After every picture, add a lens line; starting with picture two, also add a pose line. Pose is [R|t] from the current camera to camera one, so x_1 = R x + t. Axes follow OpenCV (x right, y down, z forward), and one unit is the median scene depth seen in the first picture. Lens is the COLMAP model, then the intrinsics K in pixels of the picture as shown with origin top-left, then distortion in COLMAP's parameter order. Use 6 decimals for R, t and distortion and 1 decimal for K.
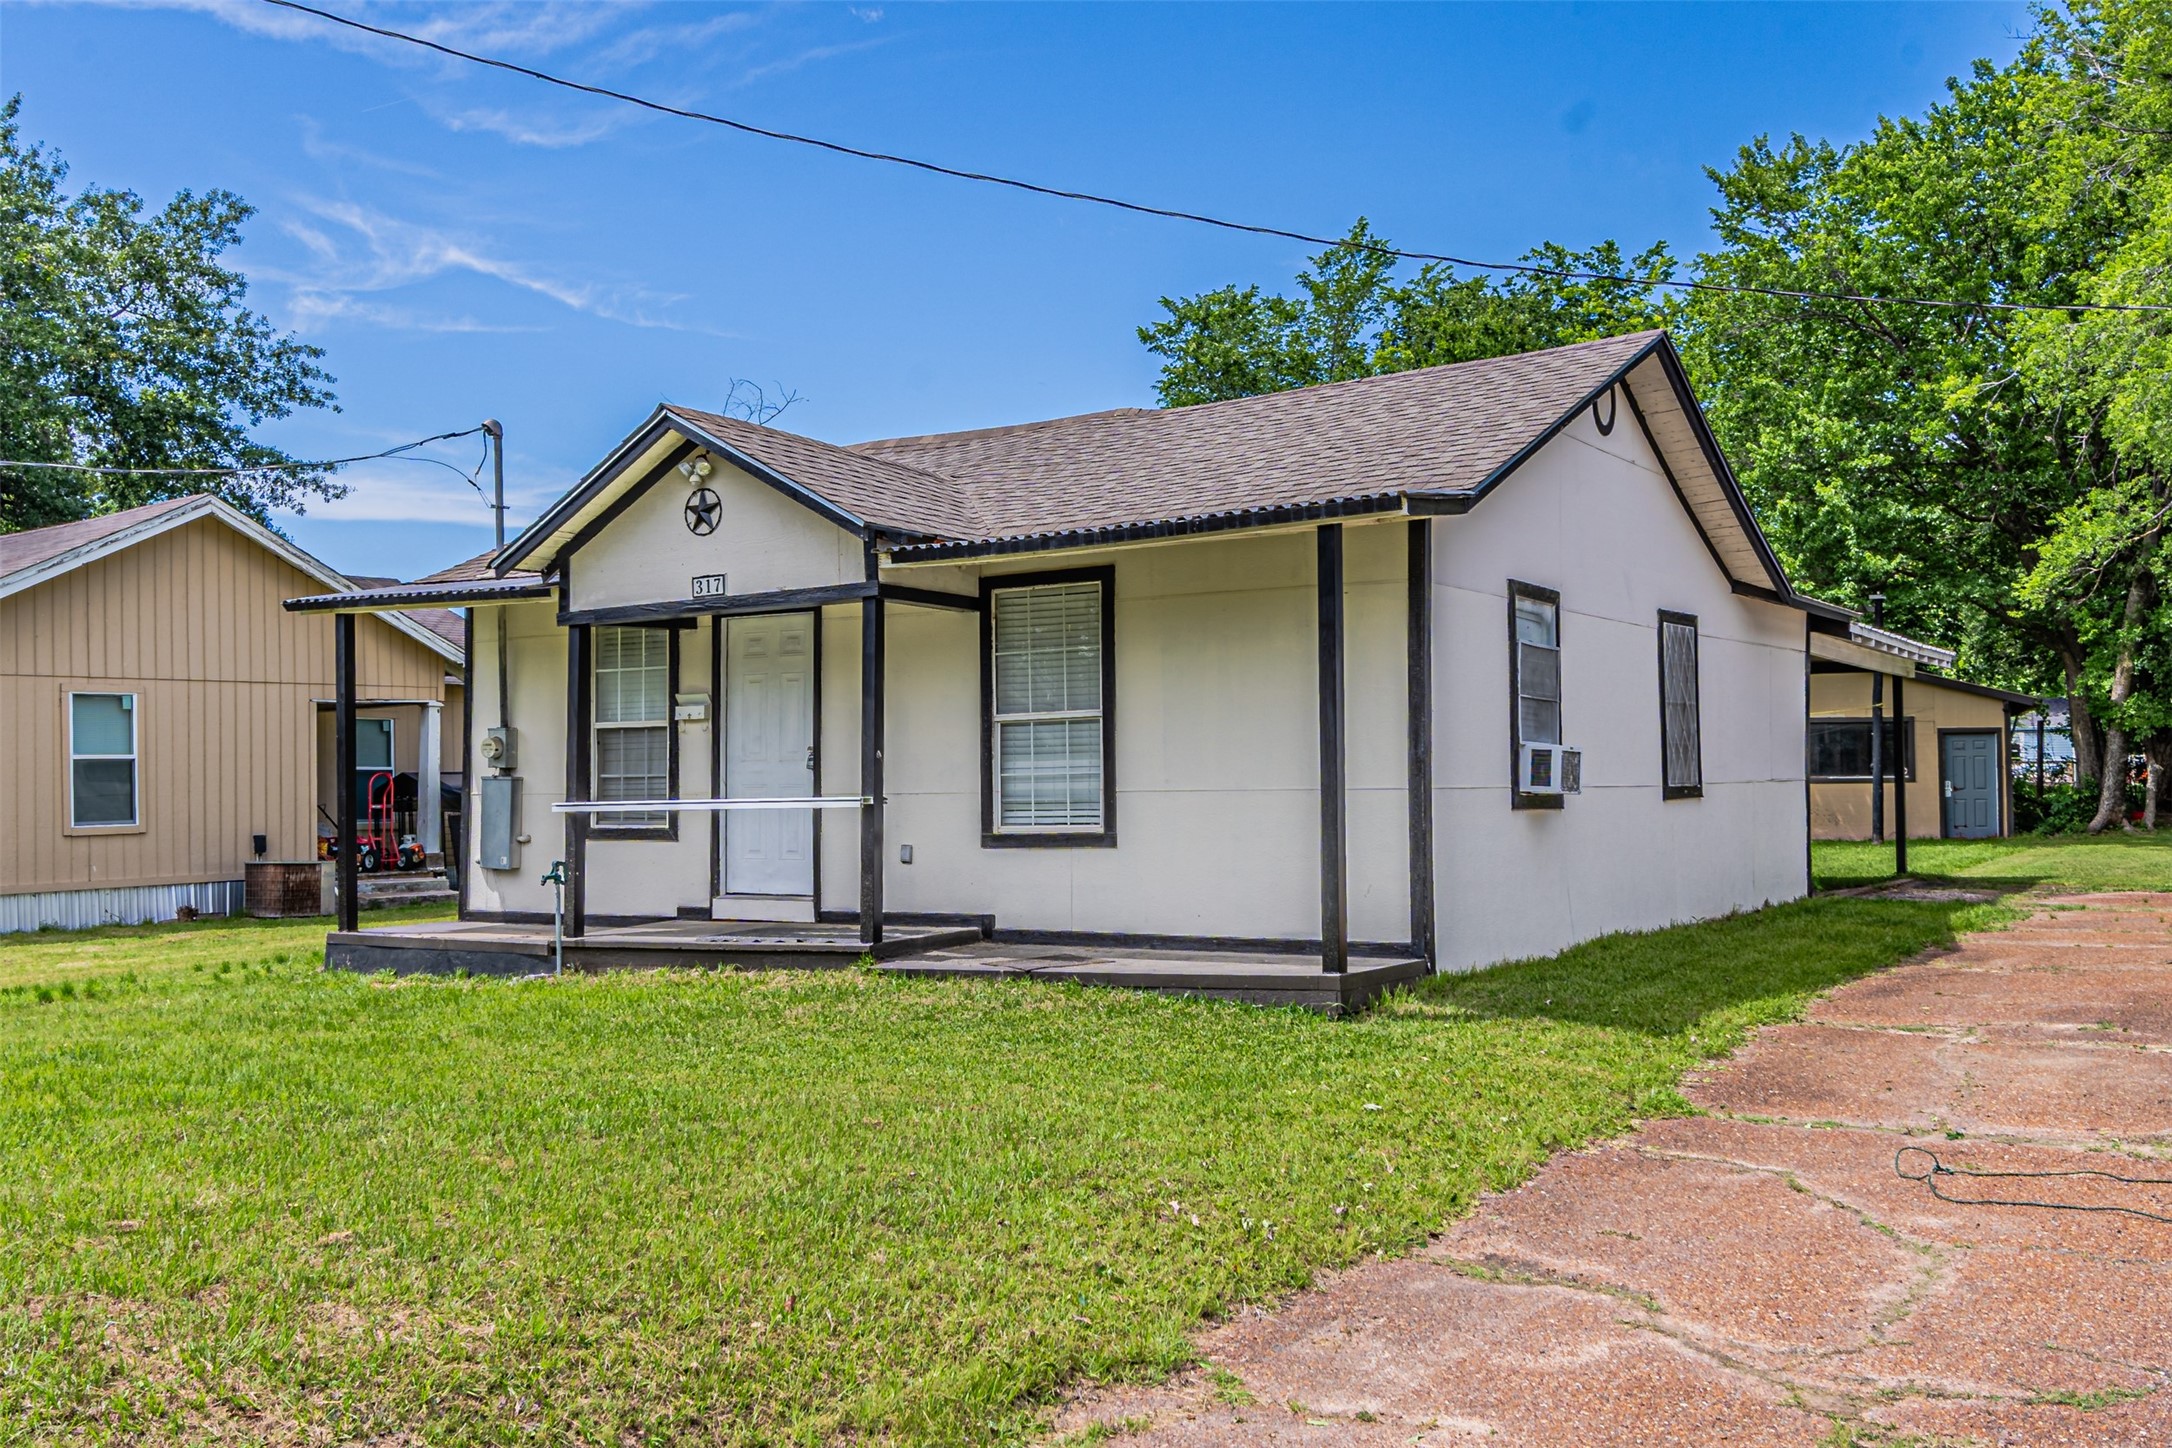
lens RADIAL K [[2062.8, 0, 1090.0], [0, 2062.8, 777.8], [0, 0, 1]] dist [0.002309, 0.006105]
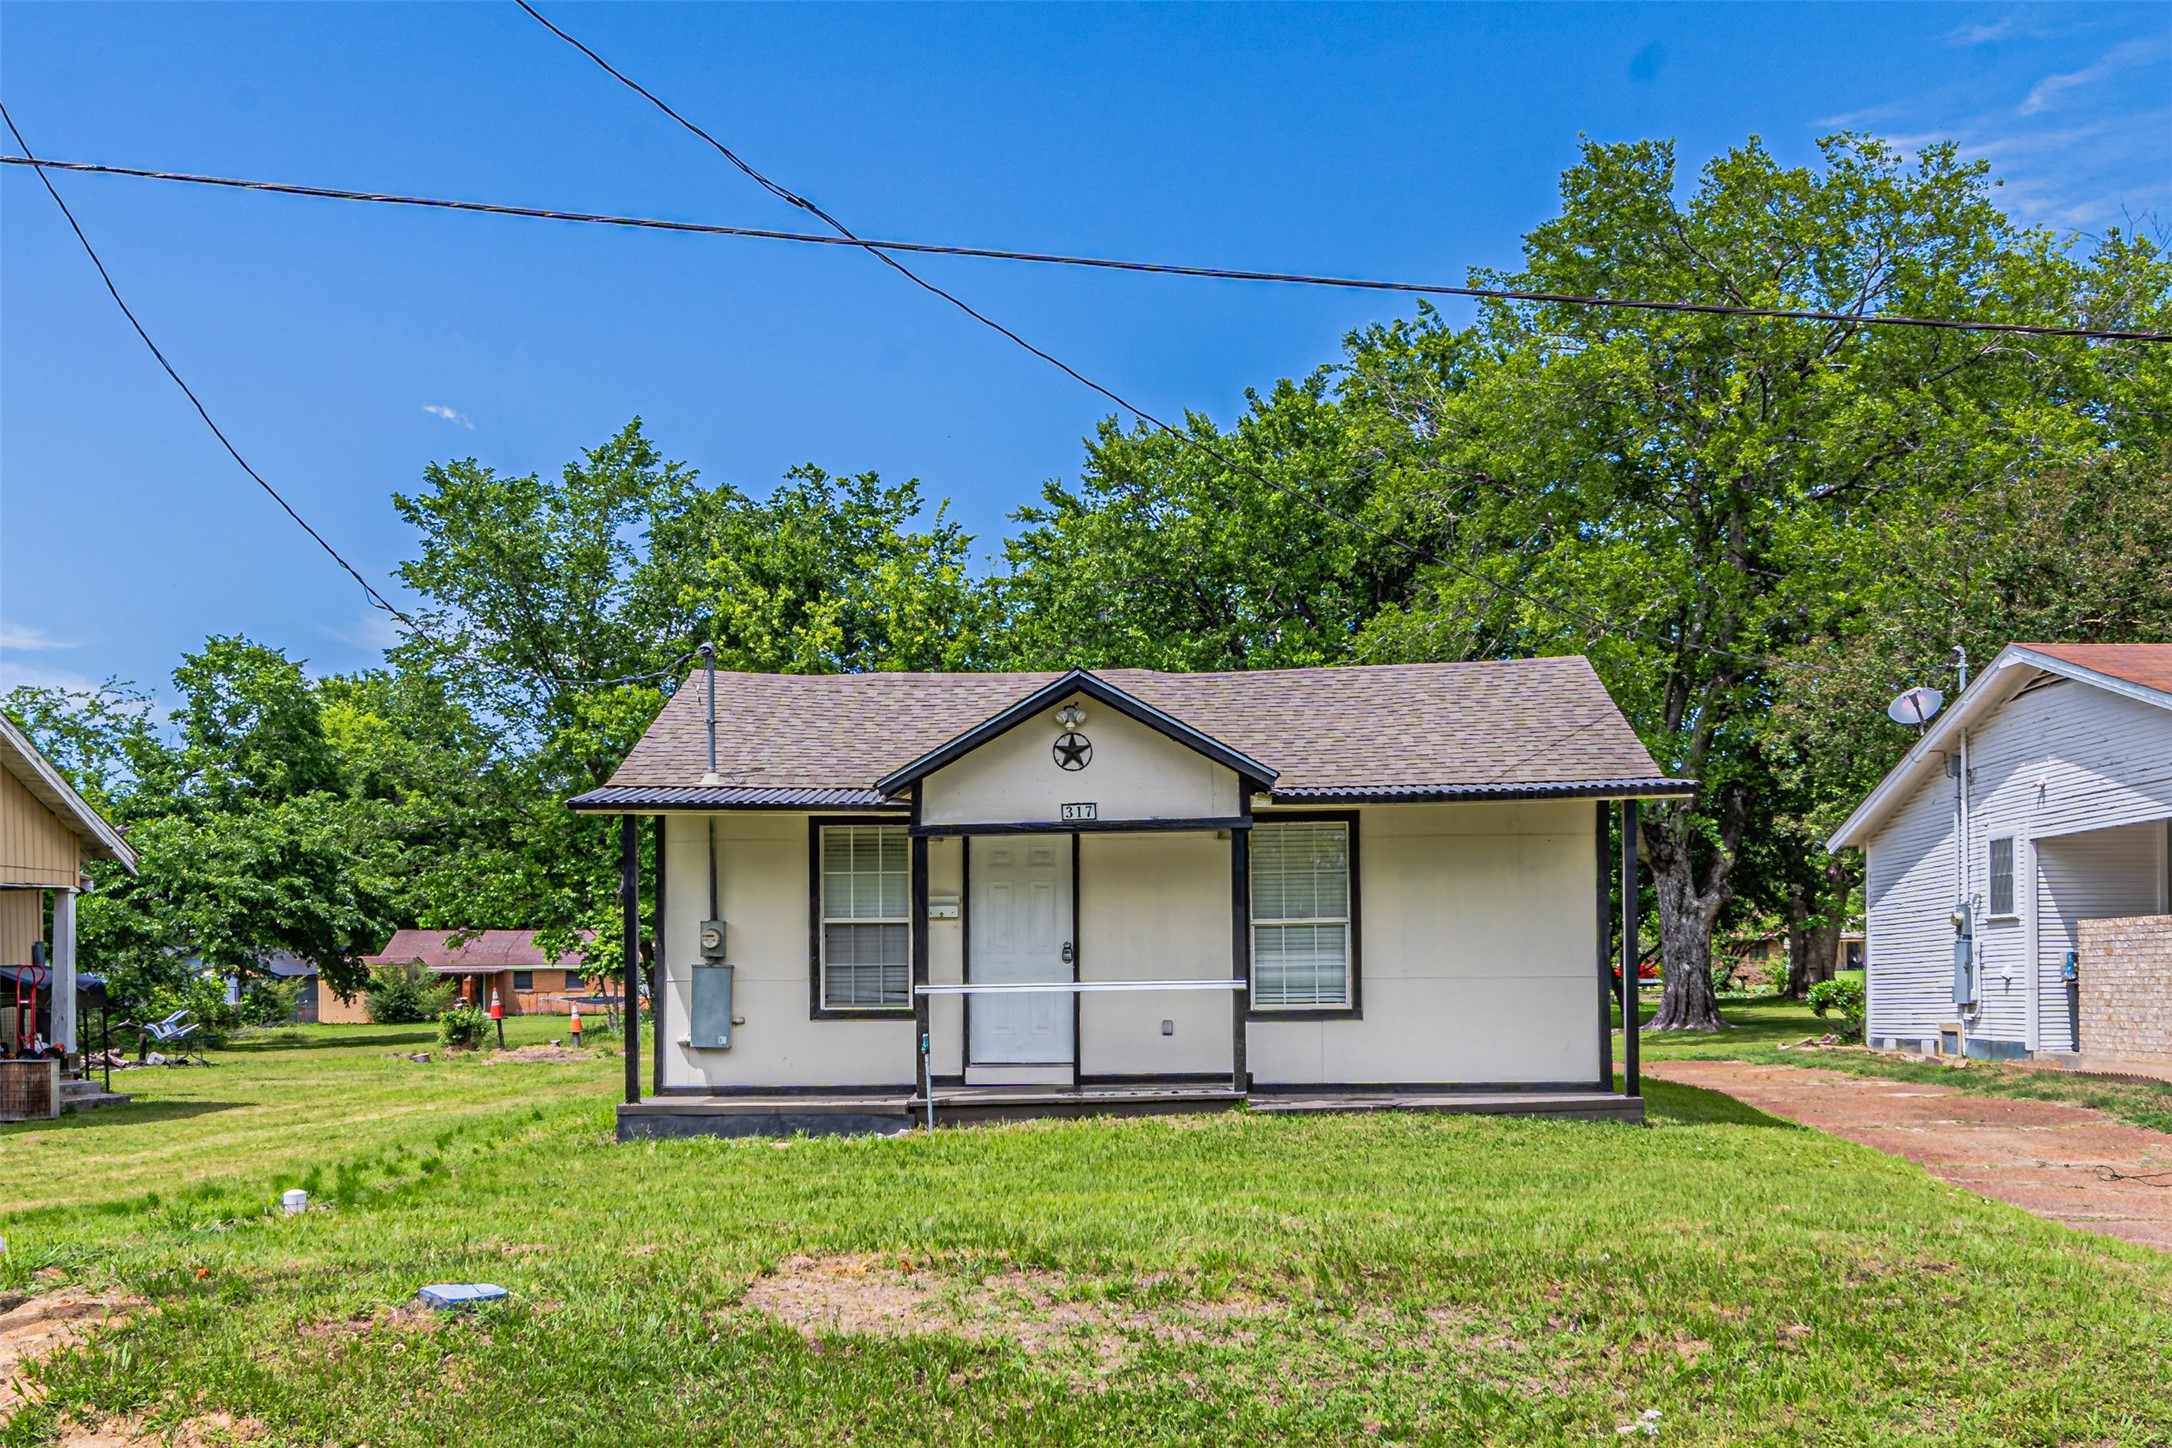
lens RADIAL K [[2262.2, 0, 1089.4], [0, 2262.2, 1006.4], [0, 0, 1]] dist [-0.003846, -0.002040]
pose [[0.862531, 0.000558, 0.506004, -0.821979], [-0.004027, 0.999975, 0.005761, 0.016008], [-0.505989, -0.007006, 0.862512, -0.173055]]
